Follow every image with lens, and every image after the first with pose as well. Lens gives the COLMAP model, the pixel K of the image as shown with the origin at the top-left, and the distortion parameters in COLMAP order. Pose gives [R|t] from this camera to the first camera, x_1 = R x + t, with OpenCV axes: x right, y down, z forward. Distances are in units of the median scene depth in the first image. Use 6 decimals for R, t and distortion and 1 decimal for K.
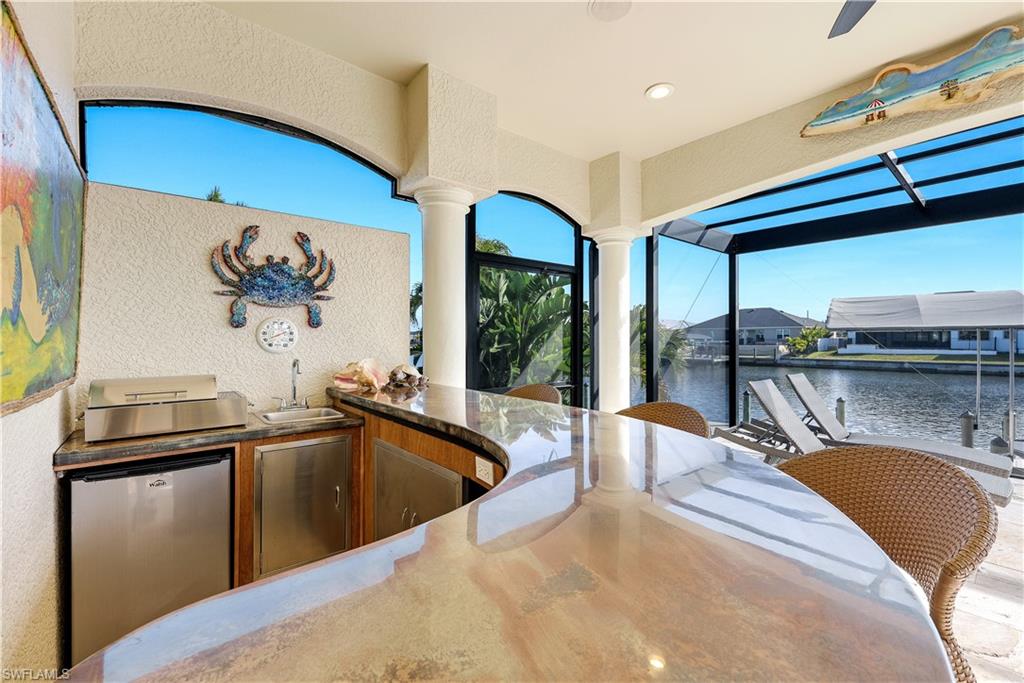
lens RADIAL K [[422.2, 0, 503.5], [0, 422.2, 343.8], [0, 0, 1]] dist [-0.002509, -0.000574]
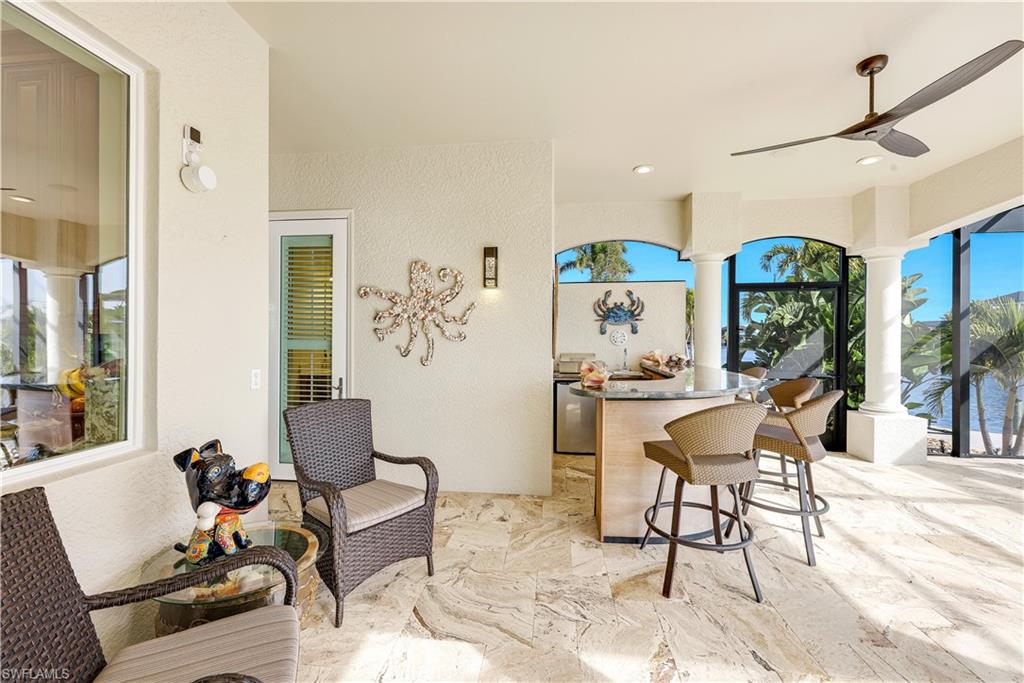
lens RADIAL K [[422.2, 0, 505.8], [0, 422.2, 338.3], [0, 0, 1]] dist [-0.002509, -0.000574]
pose [[0.684043, 0.006723, -0.729410, 0.660928], [-0.006709, 0.999973, 0.002925, -0.018058], [0.729410, 0.002893, 0.684070, -0.931371]]
